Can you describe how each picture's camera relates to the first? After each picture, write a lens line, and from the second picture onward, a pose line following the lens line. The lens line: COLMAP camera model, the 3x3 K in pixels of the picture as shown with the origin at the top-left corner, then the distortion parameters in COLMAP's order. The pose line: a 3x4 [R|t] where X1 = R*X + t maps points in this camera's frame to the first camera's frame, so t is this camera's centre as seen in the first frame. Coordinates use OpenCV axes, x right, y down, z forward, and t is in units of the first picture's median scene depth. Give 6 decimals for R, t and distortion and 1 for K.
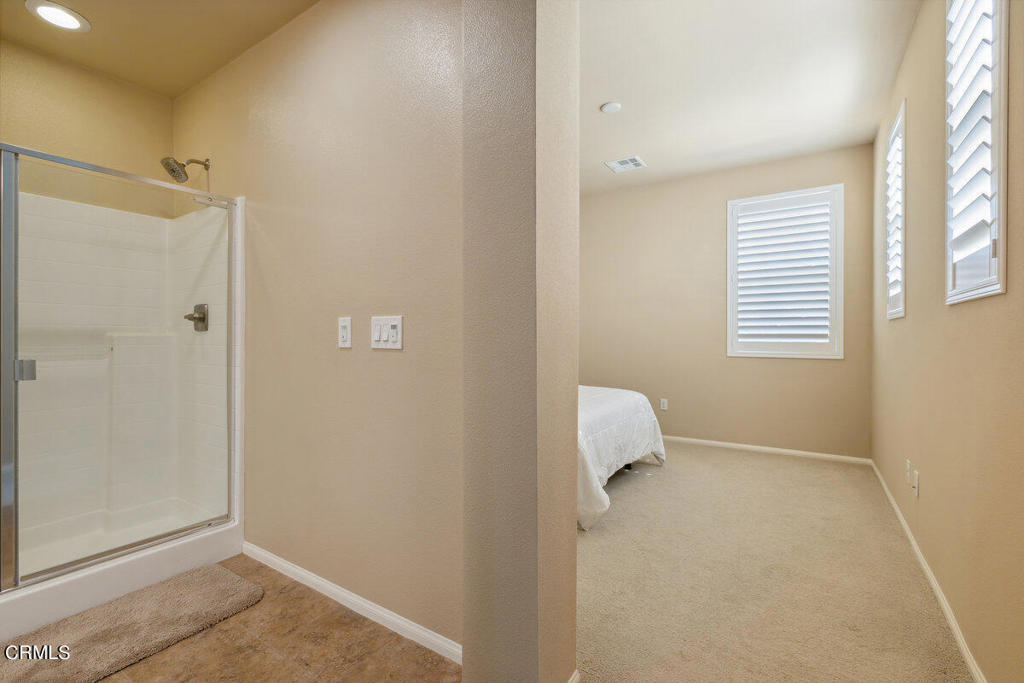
lens RADIAL K [[452.1, 0, 508.9], [0, 452.1, 341.4], [0, 0, 1]] dist [0.001379, -0.001812]
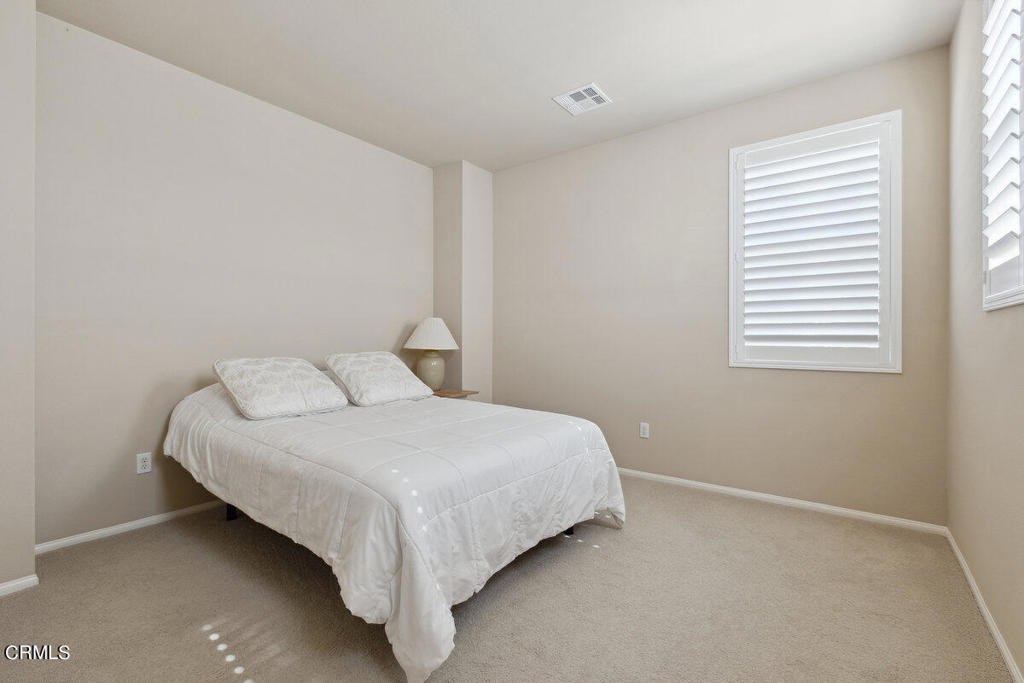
lens RADIAL K [[452.1, 0, 513.7], [0, 452.1, 341.4], [0, 0, 1]] dist [0.001379, -0.001812]
pose [[0.997876, 0.001492, -0.065123, 0.223084], [-0.001780, 0.999989, -0.004369, -0.003556], [0.065115, 0.004476, 0.997868, 0.312987]]
